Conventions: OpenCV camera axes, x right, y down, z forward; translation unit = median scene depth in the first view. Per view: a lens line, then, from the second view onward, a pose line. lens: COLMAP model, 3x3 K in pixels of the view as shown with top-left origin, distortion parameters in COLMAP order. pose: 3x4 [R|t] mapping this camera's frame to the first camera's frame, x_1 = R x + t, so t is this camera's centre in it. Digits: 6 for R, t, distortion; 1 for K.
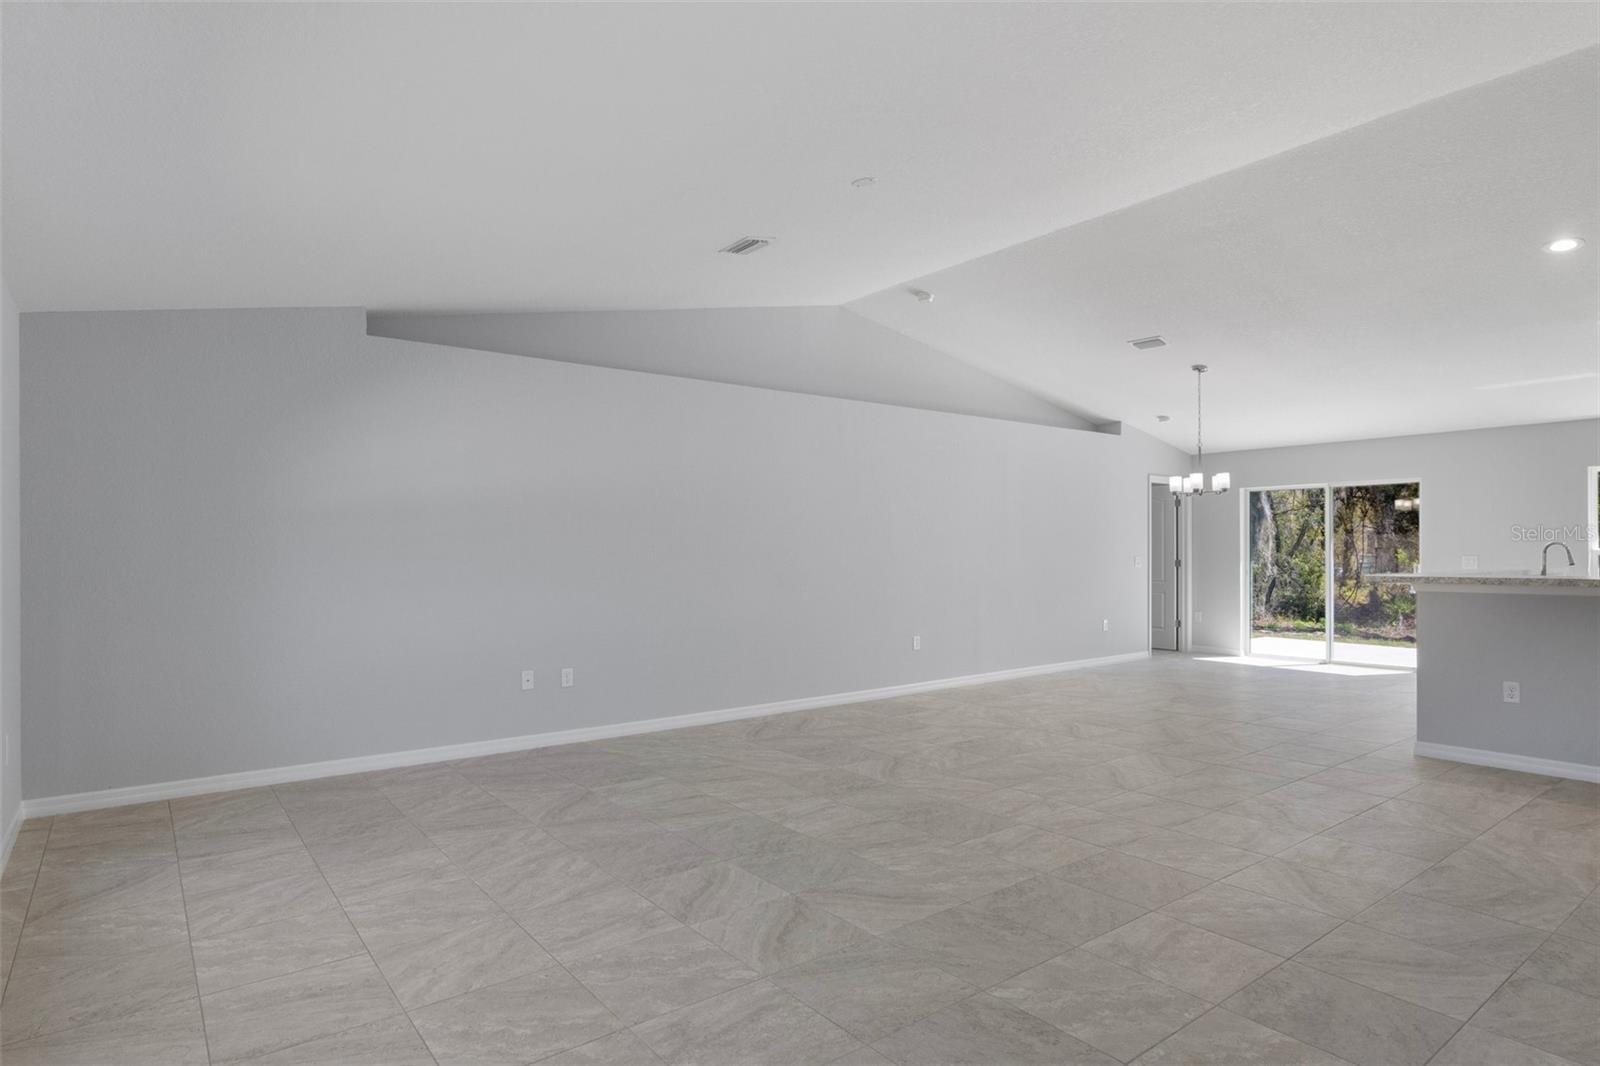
lens RADIAL K [[875.0, 0, 792.8], [0, 875.0, 541.8], [0, 0, 1]] dist [-0.000821, -0.001243]
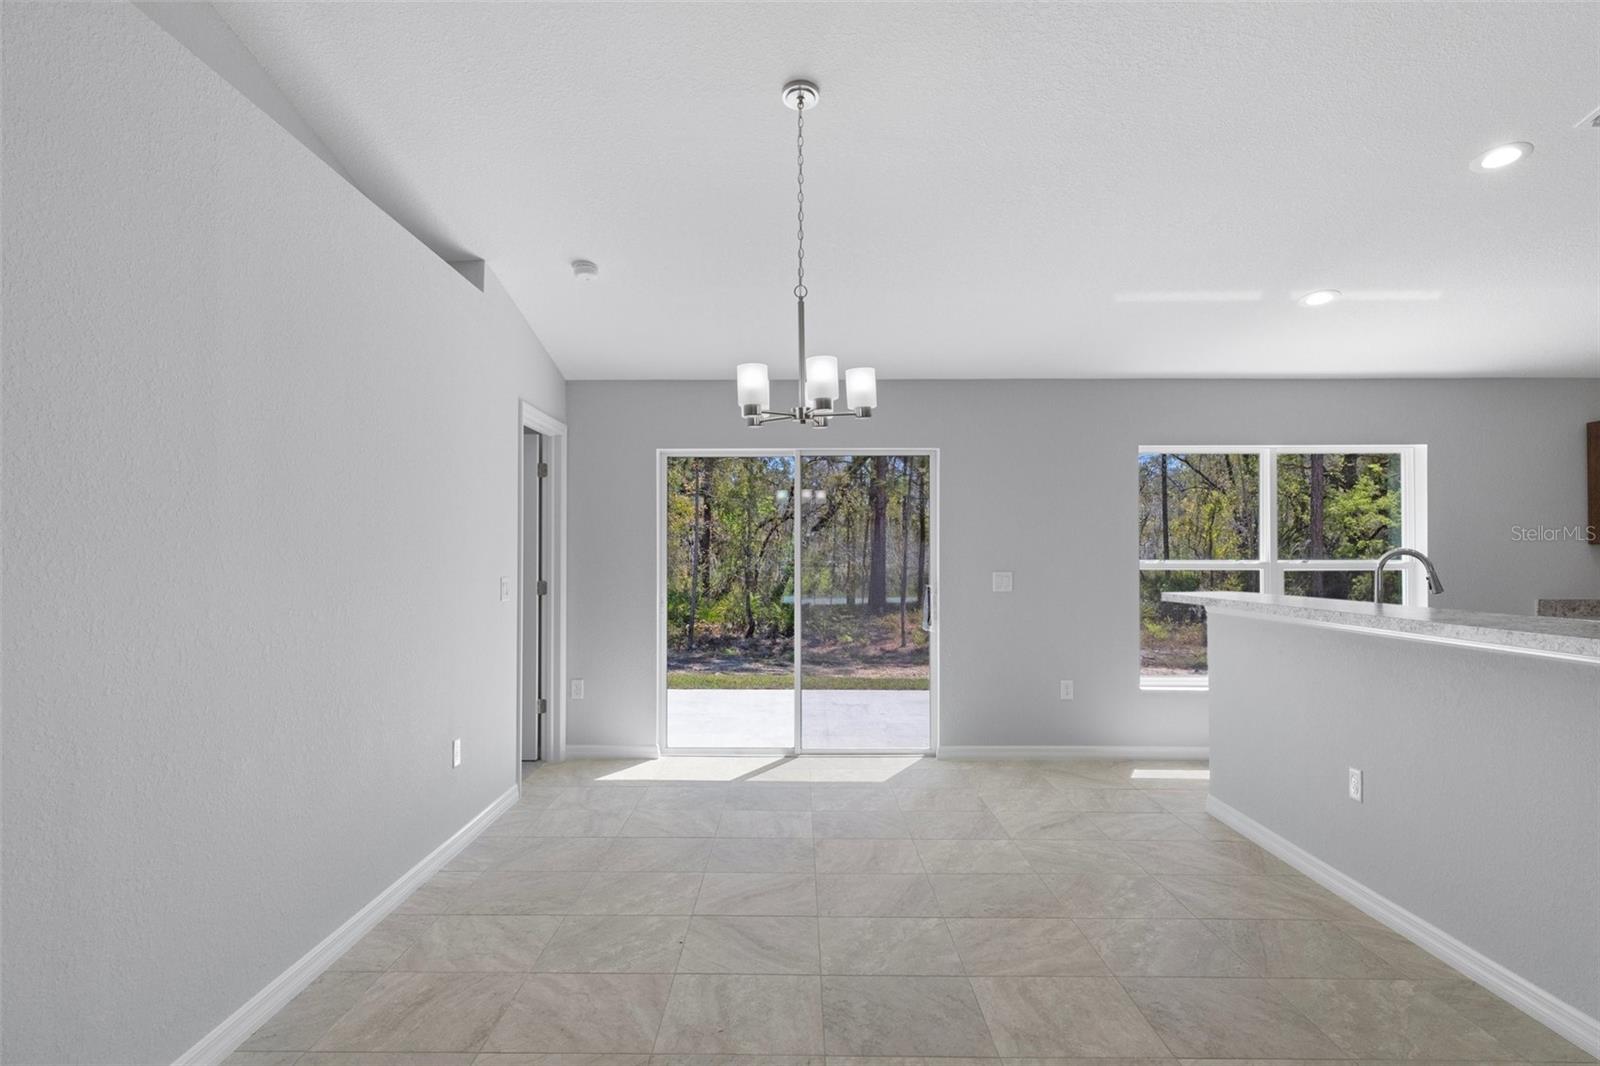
lens RADIAL K [[924.5, 0, 781.5], [0, 924.5, 544.9], [0, 0, 1]] dist [0.010985, -0.006748]
pose [[0.624887, 0.010550, 0.780644, 0.258172], [-0.007545, 0.999944, -0.007474, 0.005861], [-0.780679, -0.001219, 0.624932, 1.341855]]
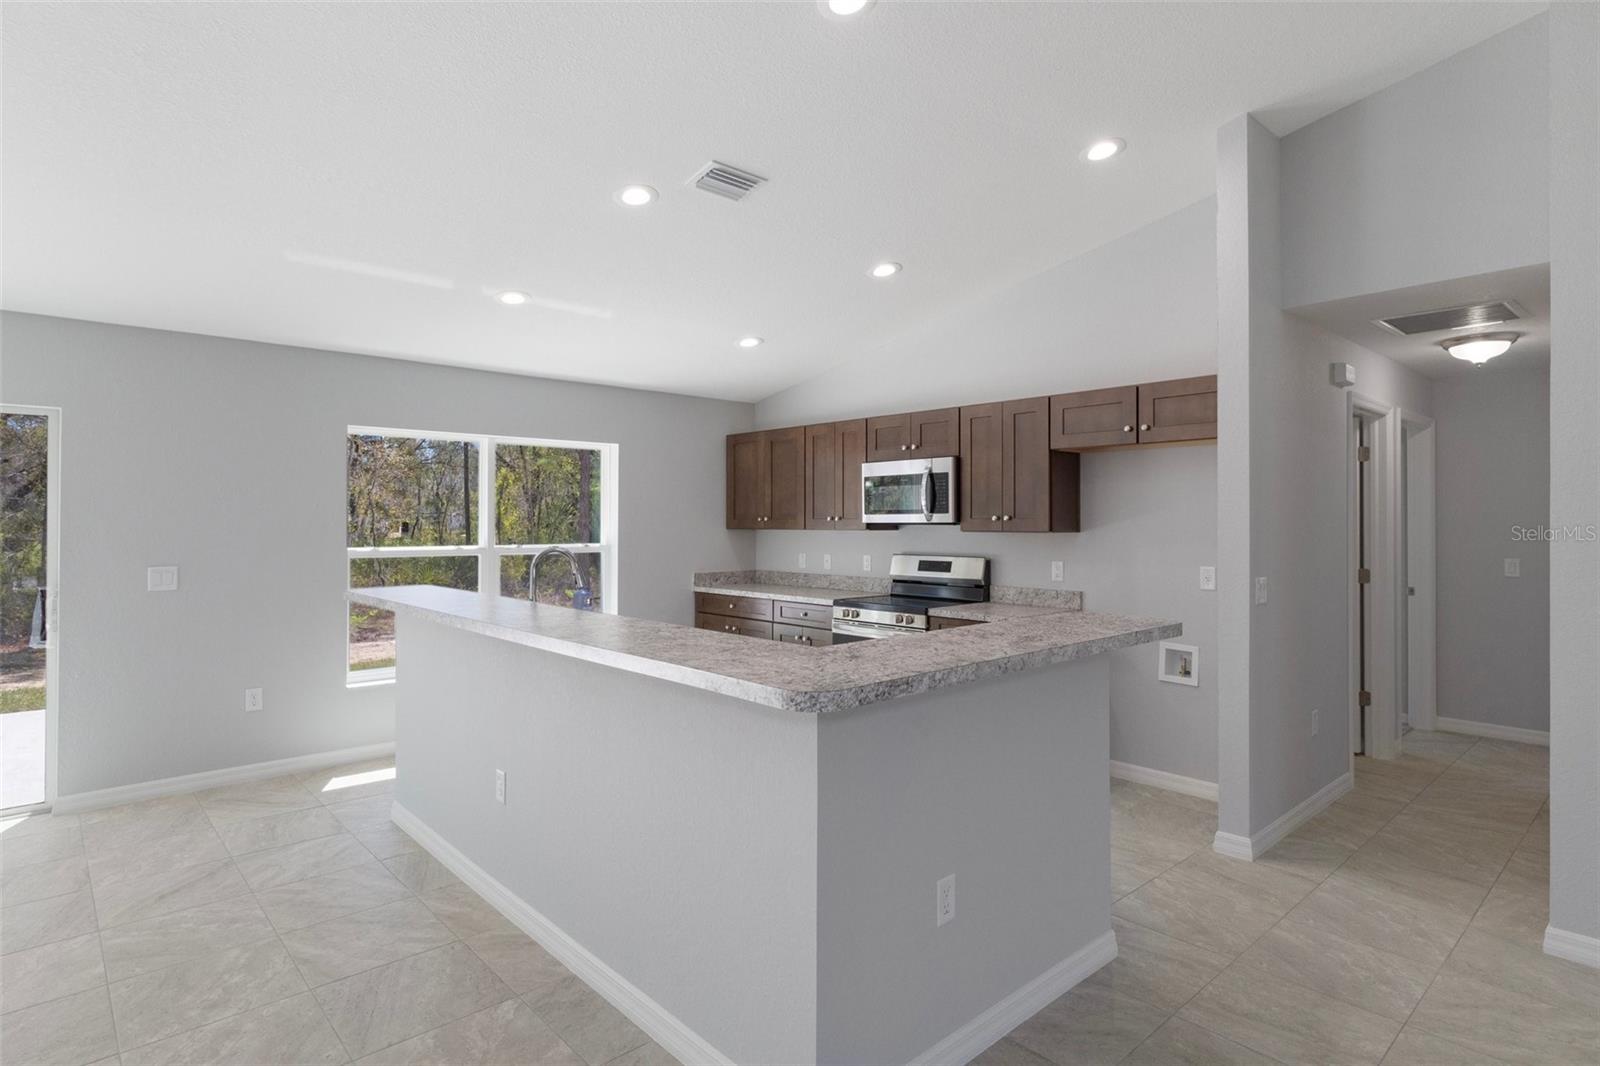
lens RADIAL K [[859.2, 0, 797.8], [0, 859.2, 514.0], [0, 0, 1]] dist [0.005629, 0.003223]
pose [[-0.076672, 0.011394, 0.996991, 0.431213], [-0.009237, 0.999884, -0.012137, -0.023599], [-0.997014, -0.010140, -0.076557, 1.261651]]
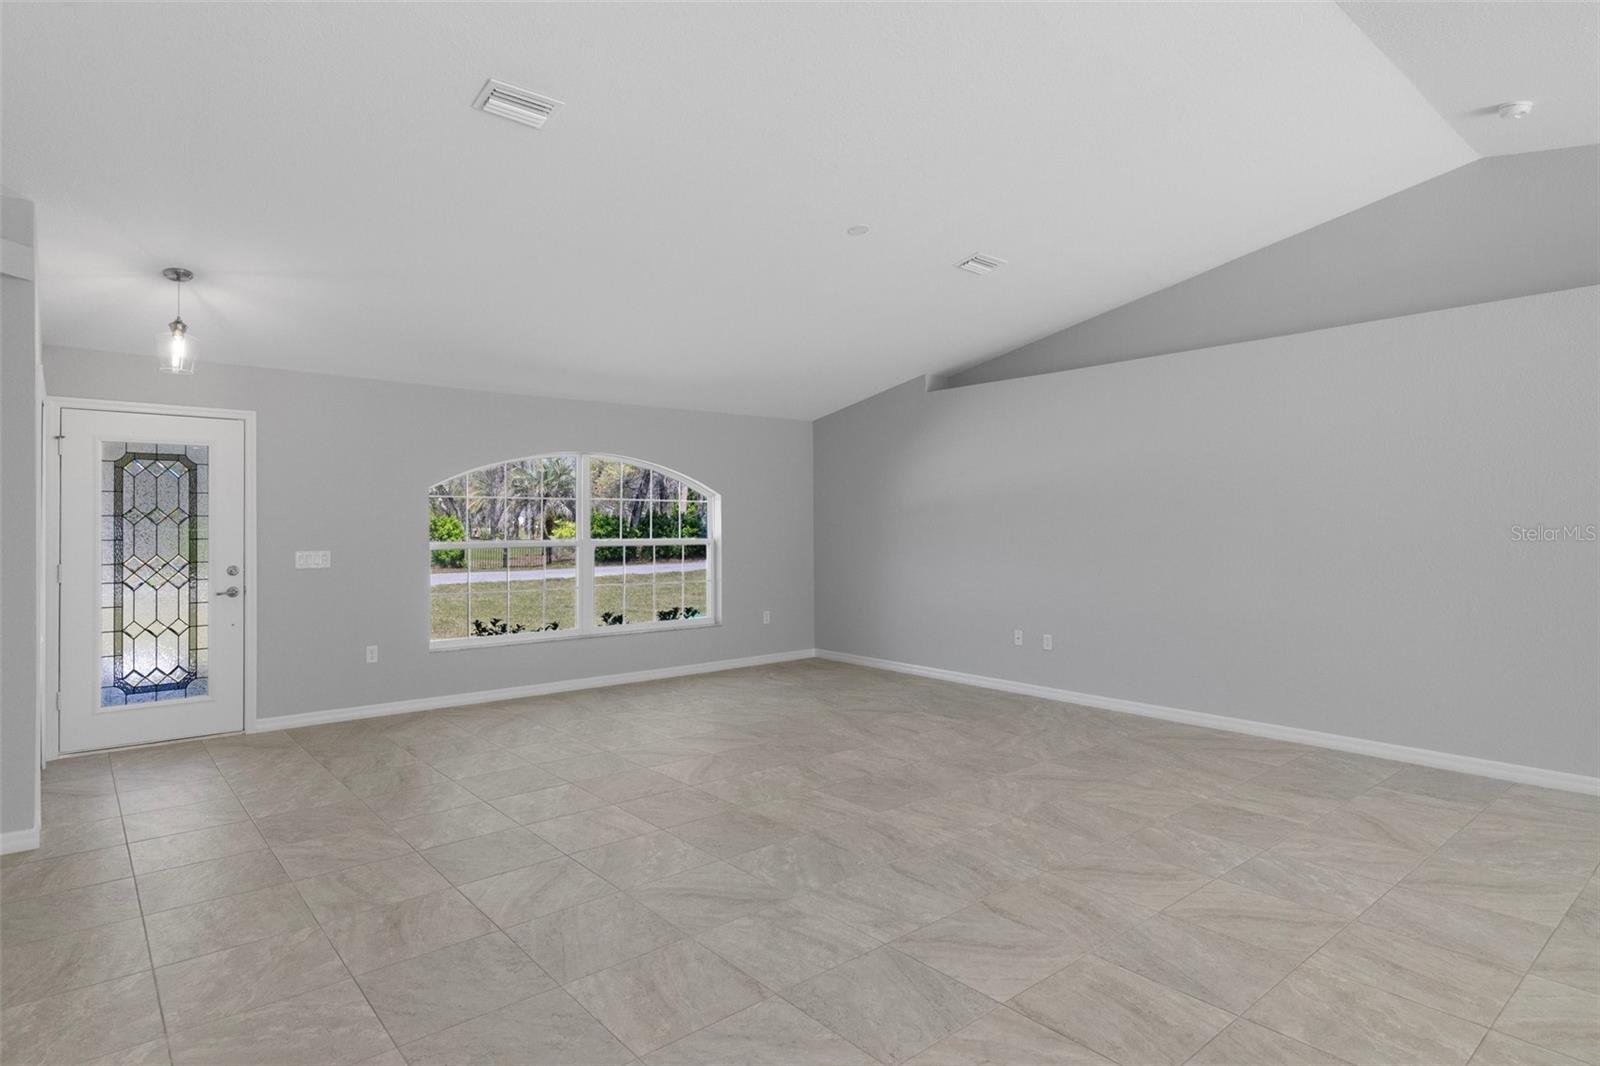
lens RADIAL K [[859.2, 0, 783.4], [0, 859.2, 519.2], [0, 0, 1]] dist [0.005629, 0.003223]
pose [[0.037842, -0.005304, -0.999270, 1.155102], [0.011536, 0.999922, -0.004871, -0.011398], [0.999217, -0.011343, 0.037900, 0.789543]]
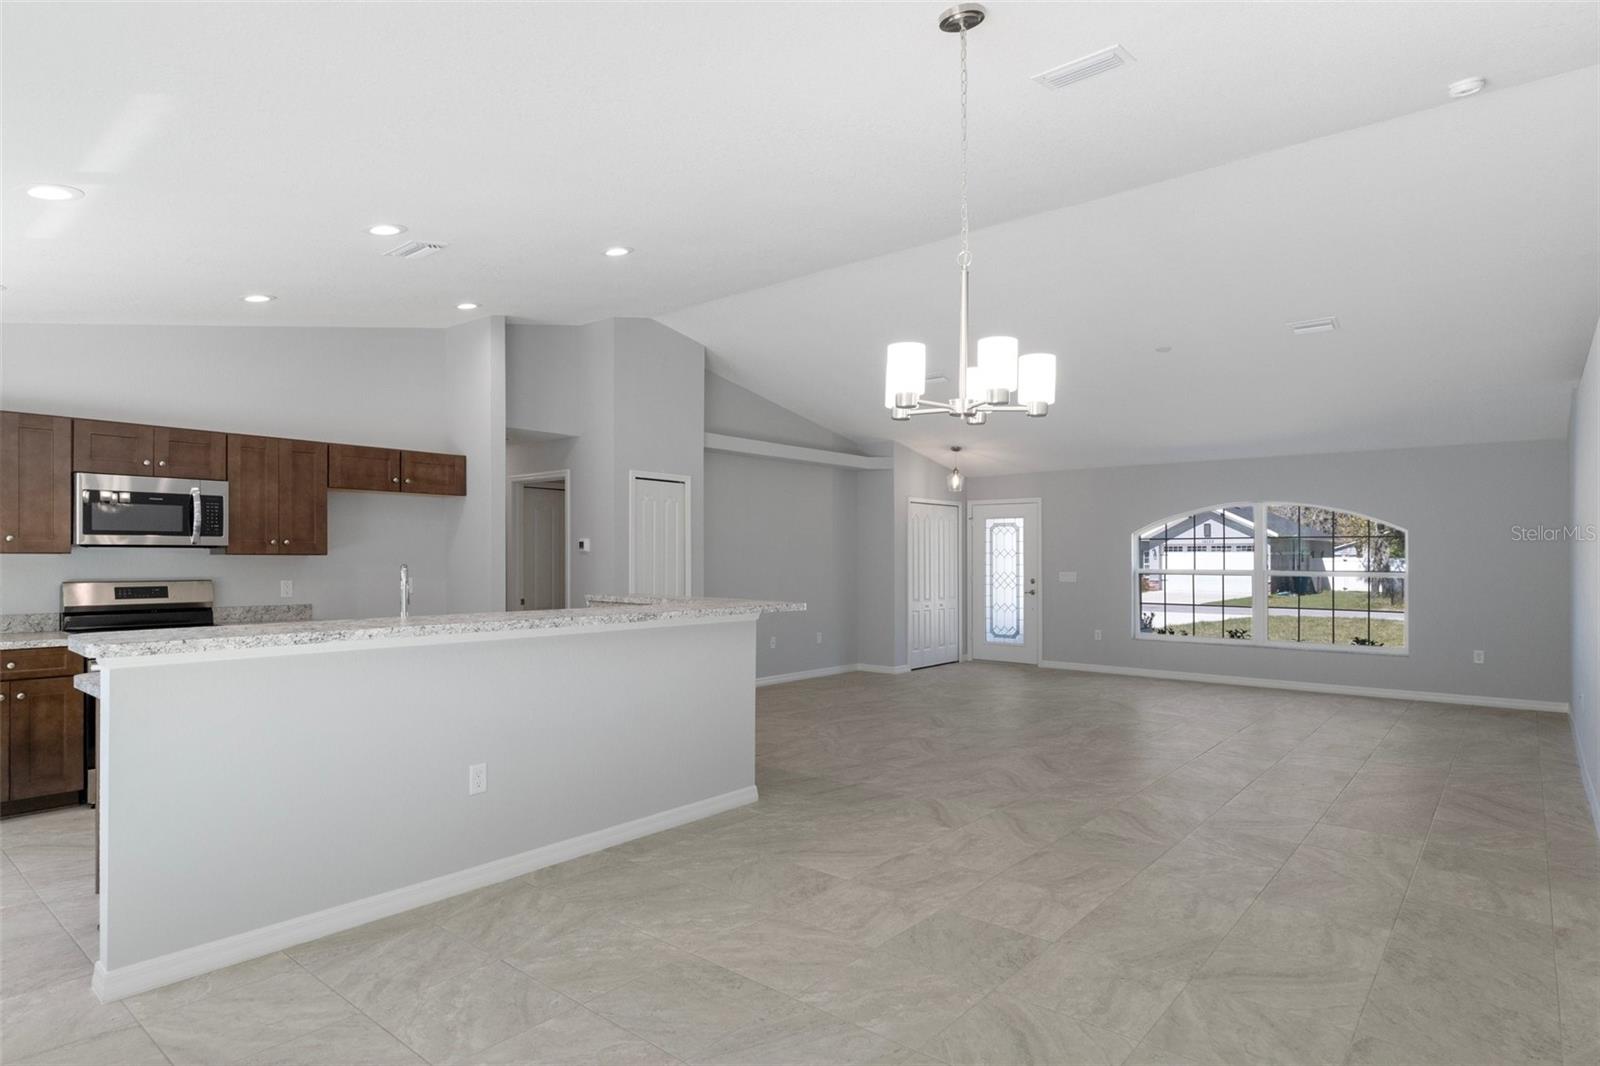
lens RADIAL K [[875.0, 0, 788.7], [0, 875.0, 515.0], [0, 0, 1]] dist [-0.000821, -0.001243]
pose [[-0.977560, -0.010240, -0.210408, 1.063152], [0.001656, 0.998413, -0.056287, -0.000390], [0.210651, -0.055373, -0.975992, 2.322086]]
